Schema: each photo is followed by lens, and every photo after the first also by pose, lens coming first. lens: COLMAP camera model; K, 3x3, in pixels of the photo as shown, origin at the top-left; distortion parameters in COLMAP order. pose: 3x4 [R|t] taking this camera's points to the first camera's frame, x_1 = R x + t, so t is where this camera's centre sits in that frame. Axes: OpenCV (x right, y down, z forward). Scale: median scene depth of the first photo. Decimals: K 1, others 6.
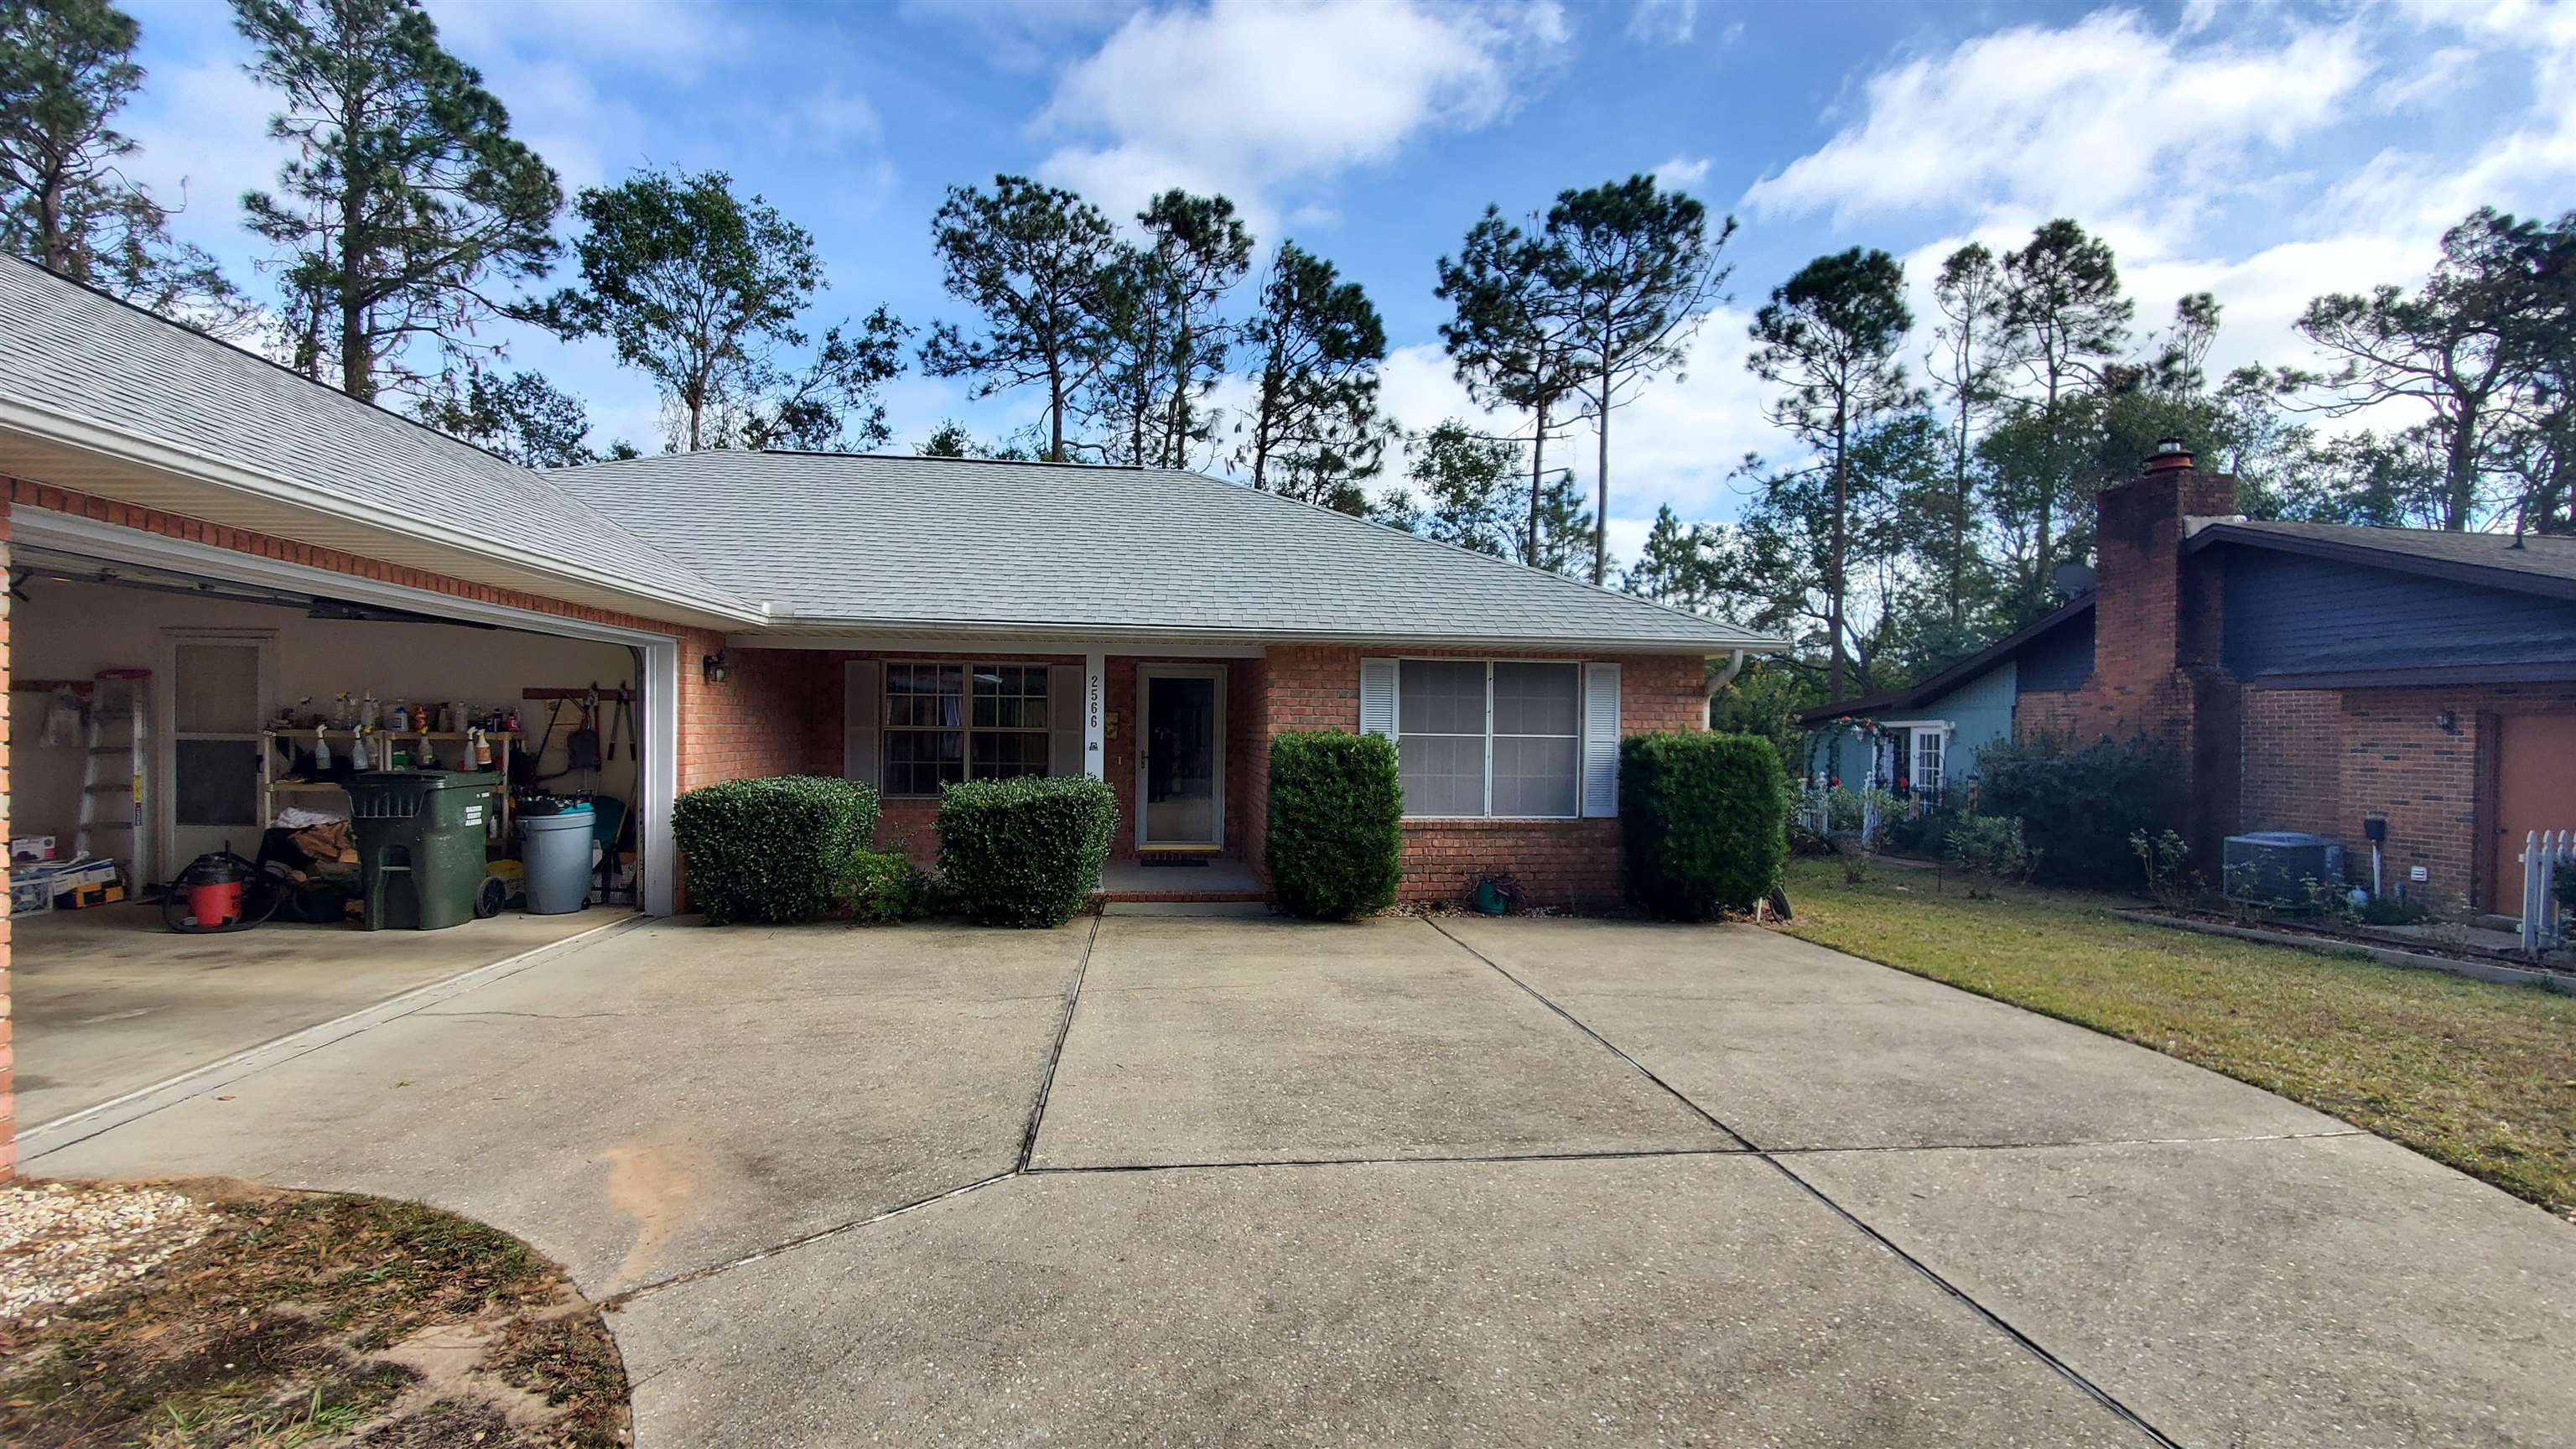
lens RADIAL K [[1030.1, 0, 1290.0], [0, 1030.1, 755.7], [0, 0, 1]] dist [0.003629, -0.012575]
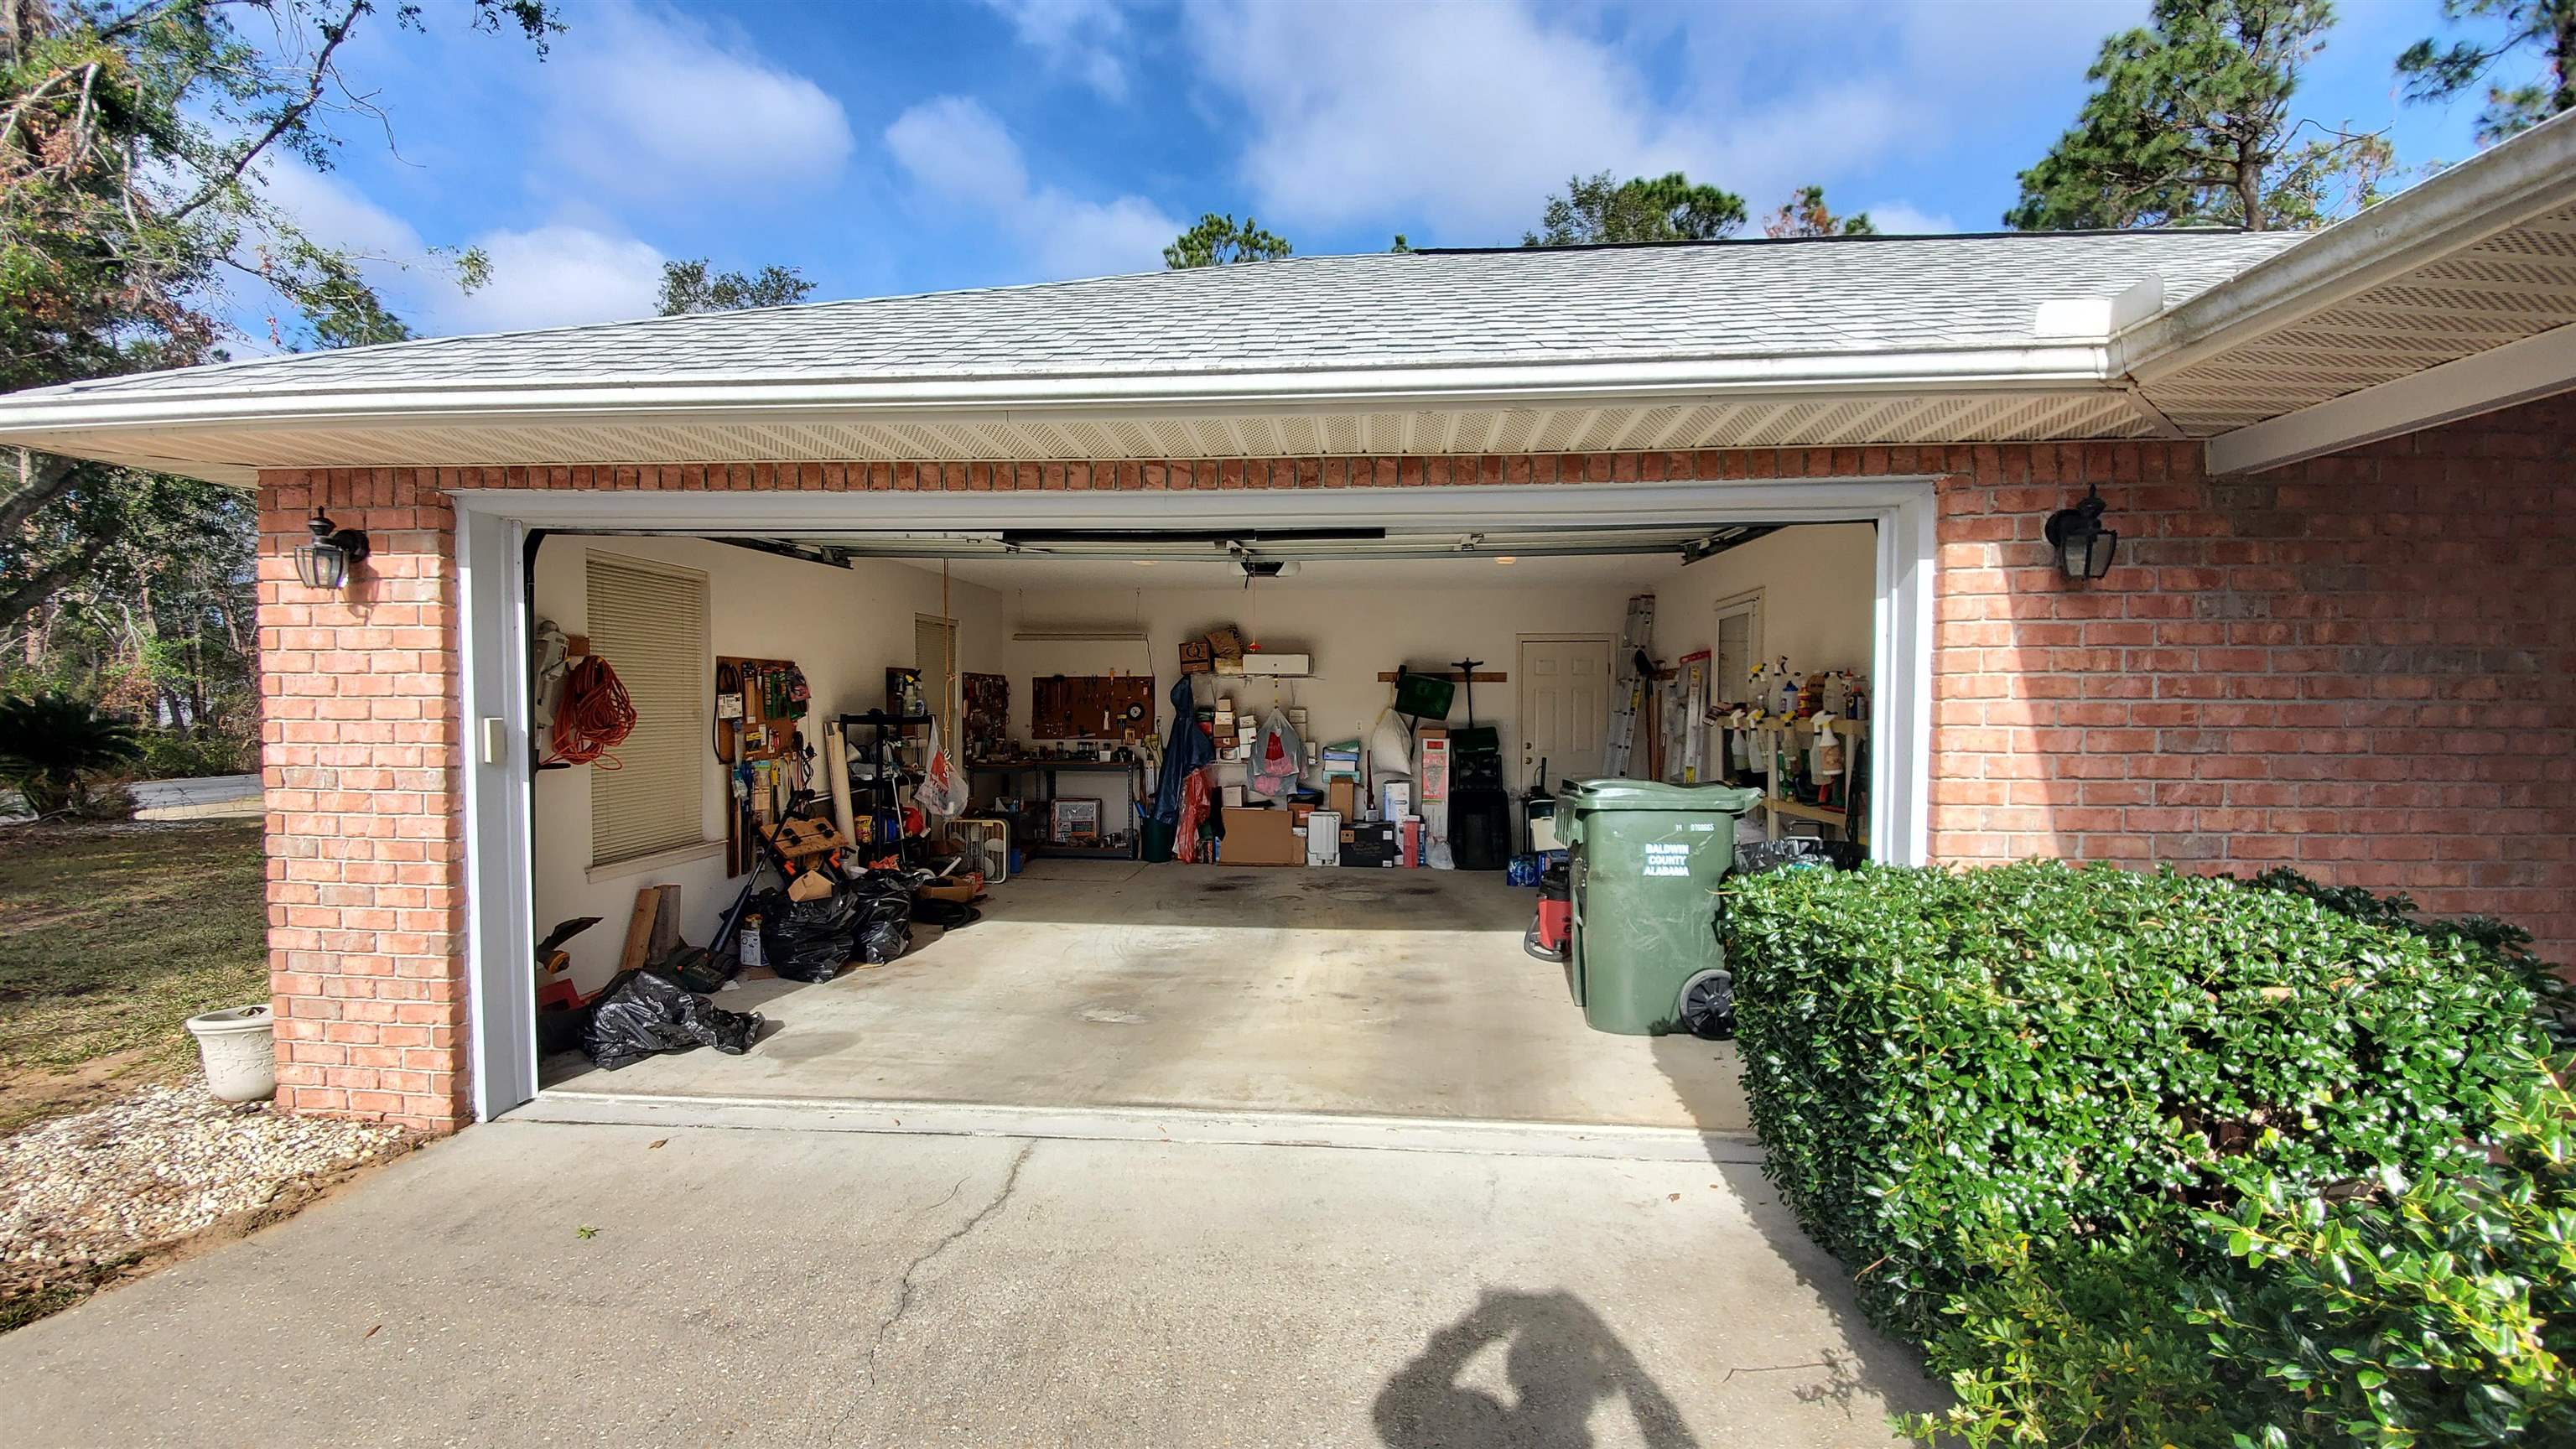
lens RADIAL K [[1030.1, 0, 1304.5], [0, 1030.1, 743.7], [0, 0, 1]] dist [0.003629, -0.012575]
pose [[-0.195162, 0.022396, -0.980515, -0.157812], [-0.027637, 0.999217, 0.028324, -0.017713], [0.980382, 0.032626, -0.194390, 0.837533]]
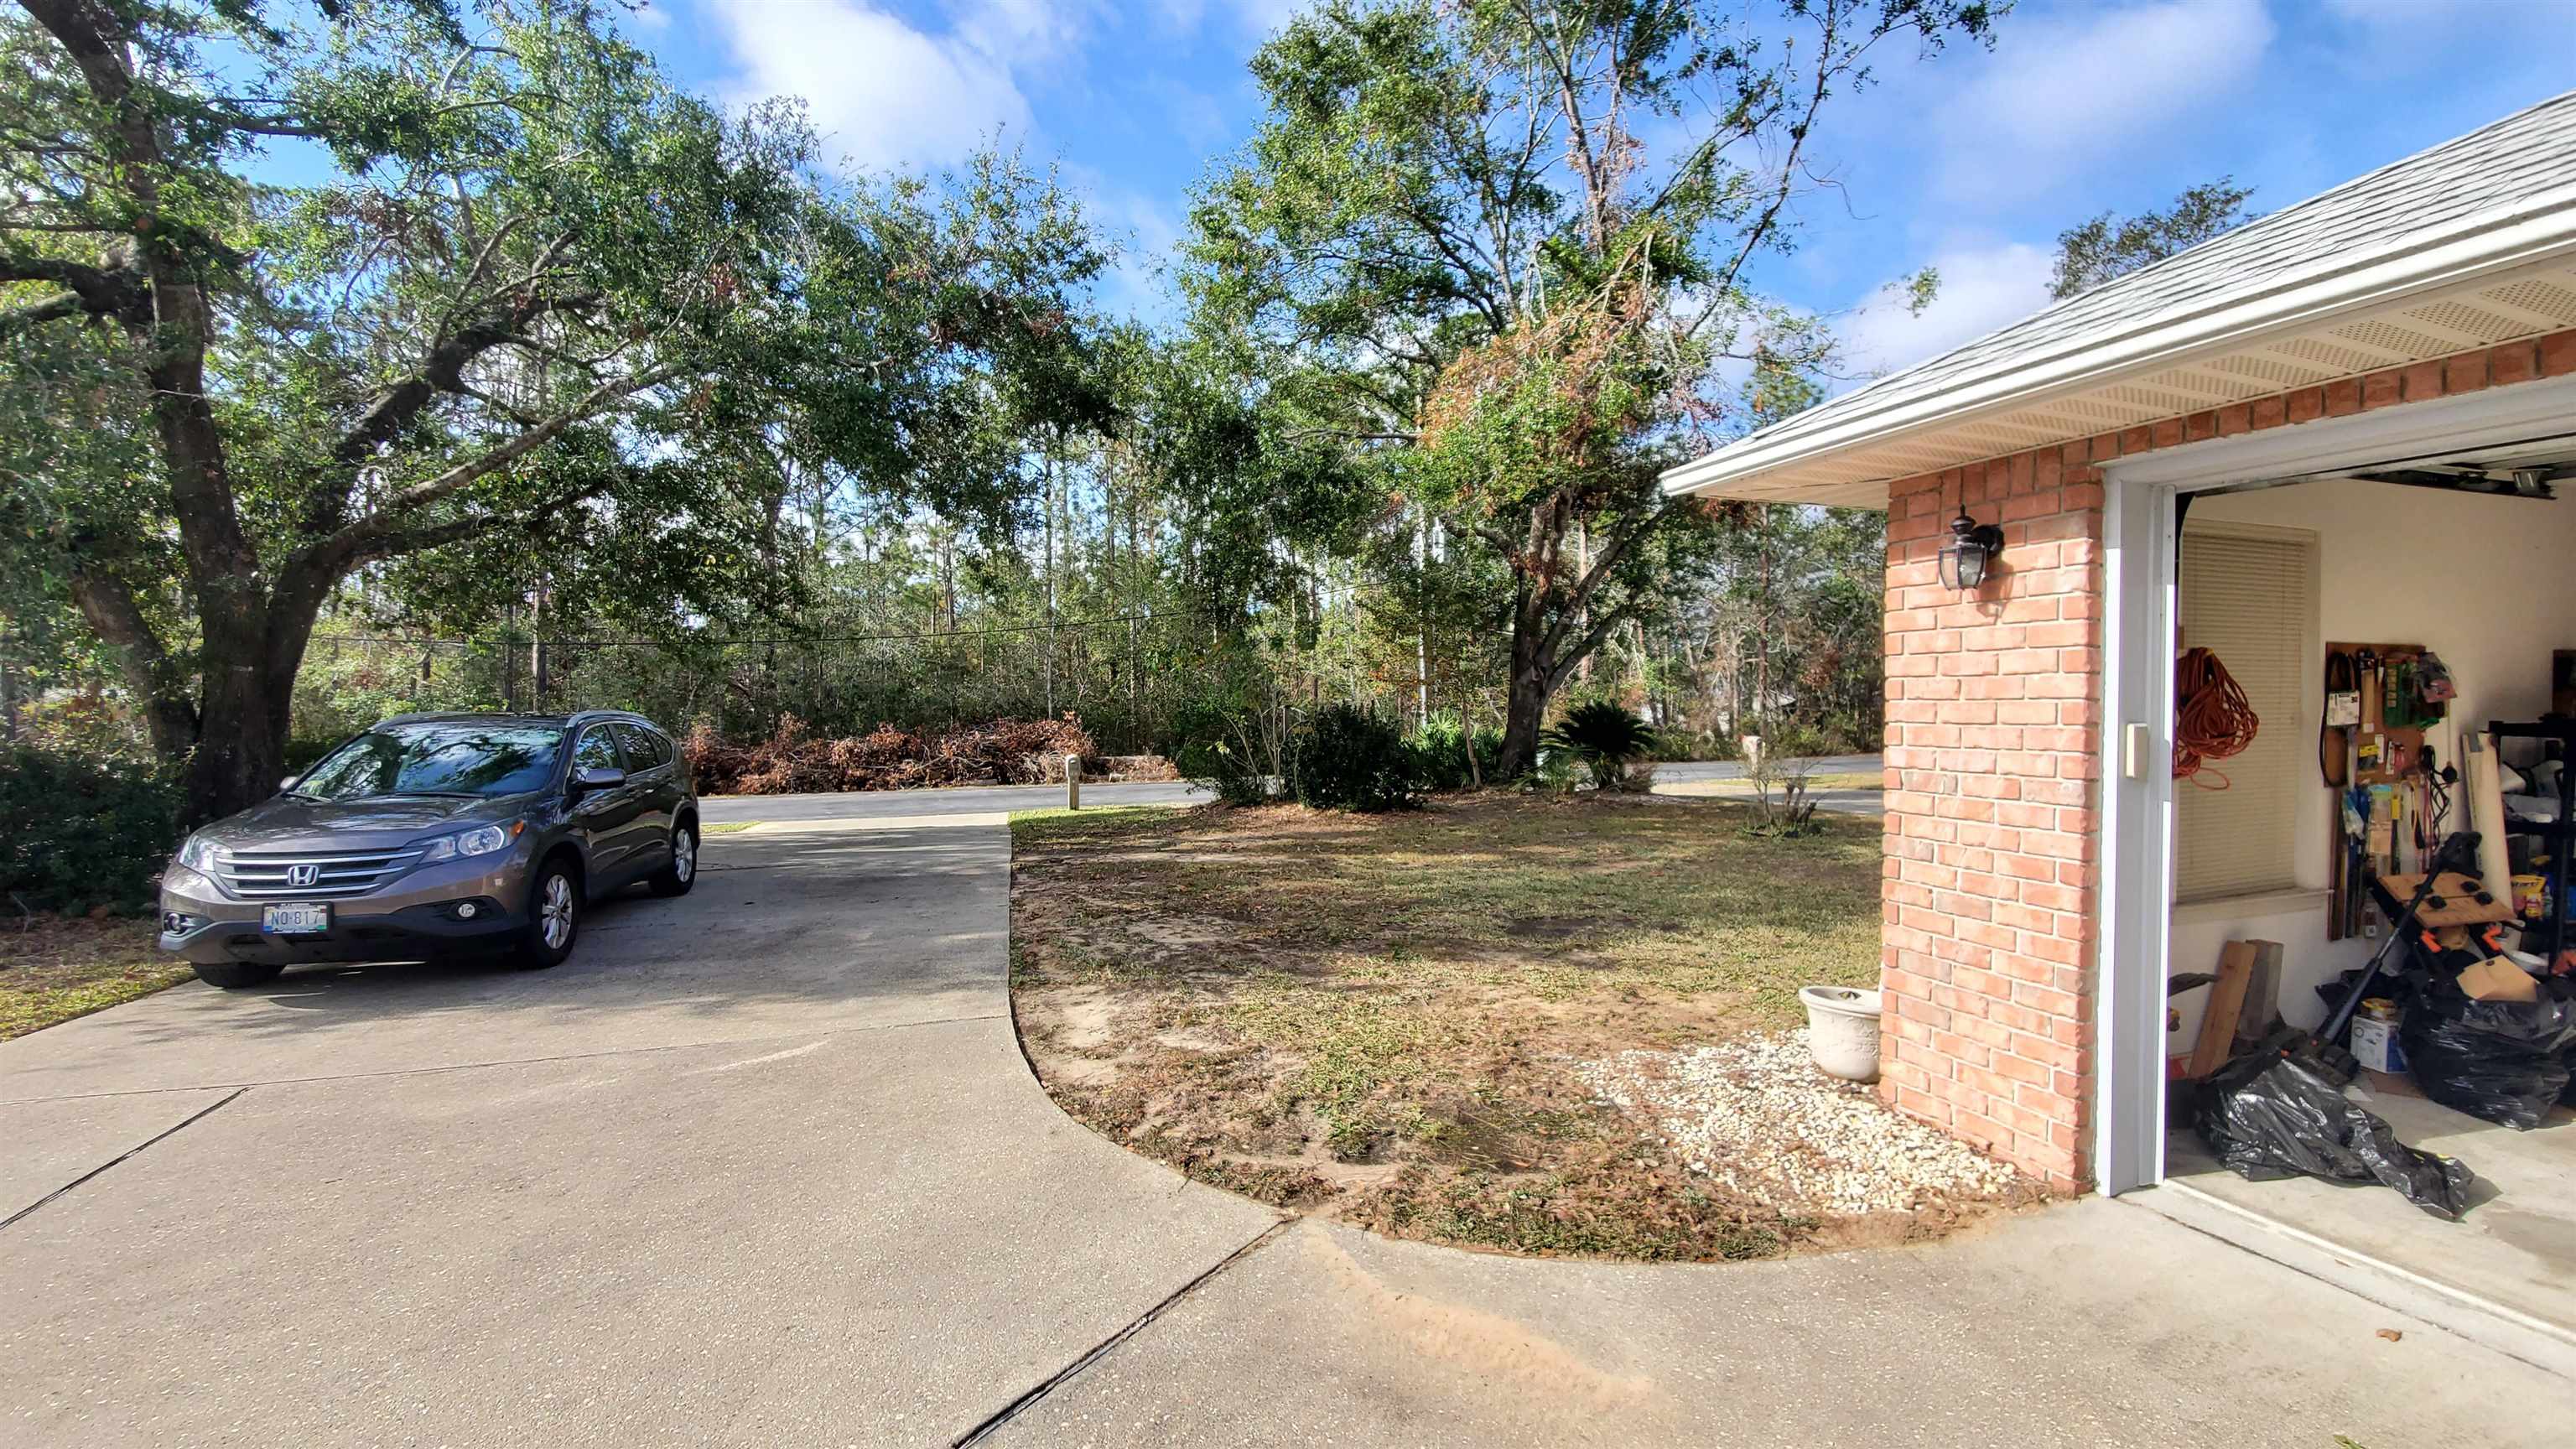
lens RADIAL K [[1030.1, 0, 1295.6], [0, 1030.1, 737.4], [0, 0, 1]] dist [0.003629, -0.012575]
pose [[-0.977689, -0.005101, -0.209998, -0.146522], [-0.015577, 0.998713, 0.048263, -0.014759], [0.209481, 0.050457, -0.976510, 0.707681]]
